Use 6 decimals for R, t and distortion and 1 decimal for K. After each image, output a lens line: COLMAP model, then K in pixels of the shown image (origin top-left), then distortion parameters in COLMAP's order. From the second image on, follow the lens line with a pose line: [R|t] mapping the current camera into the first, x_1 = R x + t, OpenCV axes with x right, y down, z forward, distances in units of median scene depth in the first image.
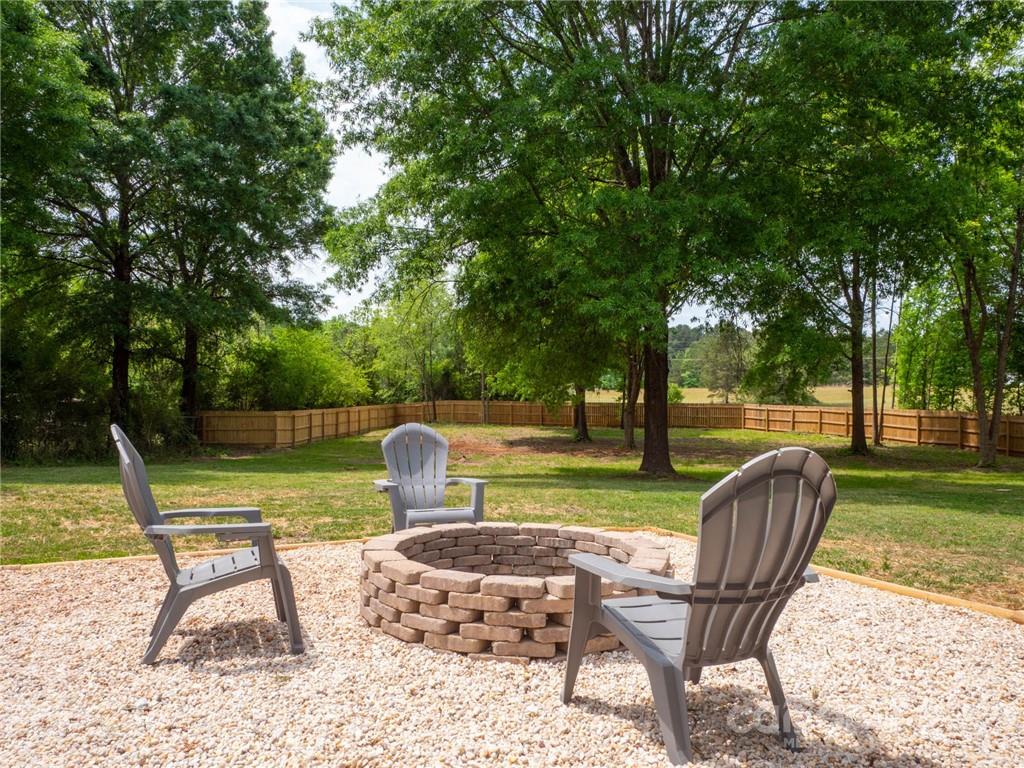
lens RADIAL K [[754.6, 0, 512.6], [0, 754.6, 379.5], [0, 0, 1]] dist [-0.031682, 0.014385]
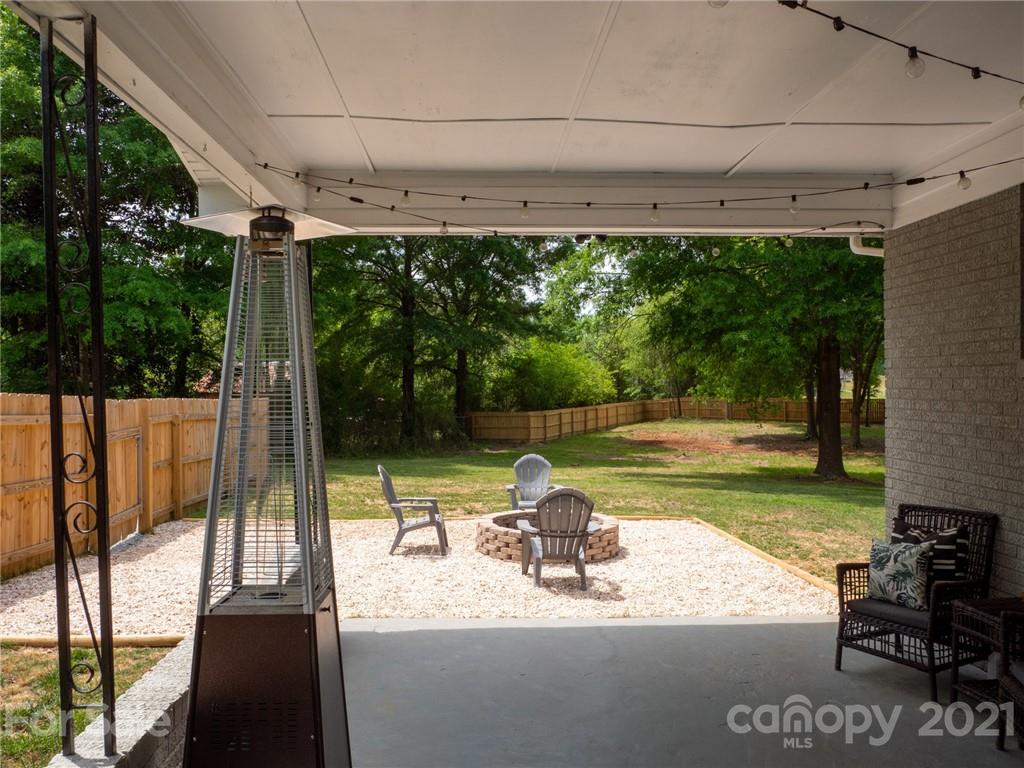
lens RADIAL K [[754.6, 0, 511.0], [0, 754.6, 385.4], [0, 0, 1]] dist [-0.031682, 0.014385]
pose [[0.936274, -0.013240, -0.351021, 0.072383], [0.021477, 0.999578, 0.019584, -0.022604], [0.350613, -0.025875, 0.936163, -0.113199]]
